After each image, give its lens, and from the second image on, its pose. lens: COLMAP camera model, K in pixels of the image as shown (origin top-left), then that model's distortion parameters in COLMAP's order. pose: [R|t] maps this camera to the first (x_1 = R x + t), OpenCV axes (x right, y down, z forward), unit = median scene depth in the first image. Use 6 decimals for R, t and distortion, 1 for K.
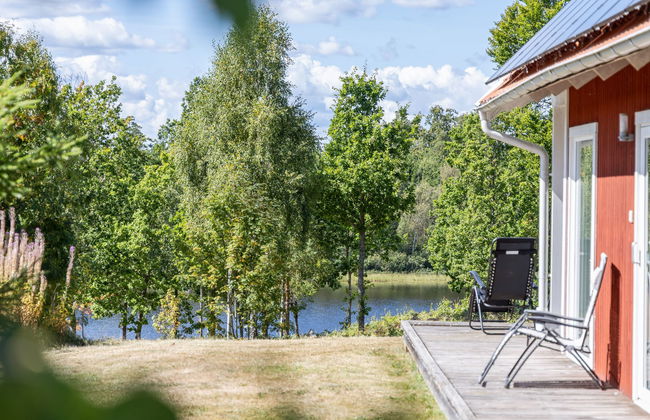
lens RADIAL K [[1630.1, 0, 325.0], [0, 1630.1, 210.0], [0, 0, 1]] dist [0.017157, -0.029139]
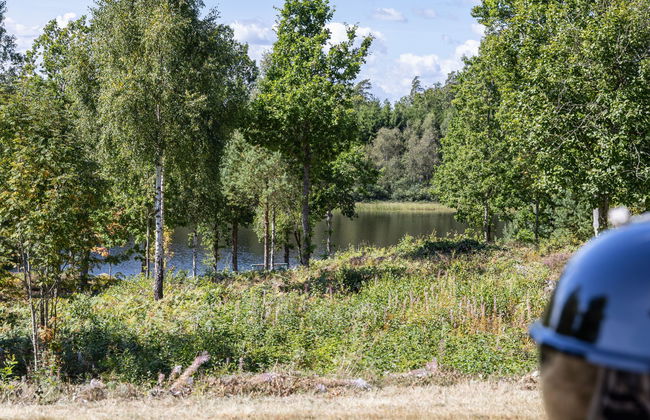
lens RADIAL K [[1261.5, 0, 325.0], [0, 1261.5, 210.0], [0, 0, 1]] dist [-0.017521, -0.000097]
pose [[0.998231, 0.004594, -0.059273, 0.076112], [-0.001919, 0.998980, 0.045112, 0.007397], [0.059419, -0.044918, 0.997222, 0.284599]]
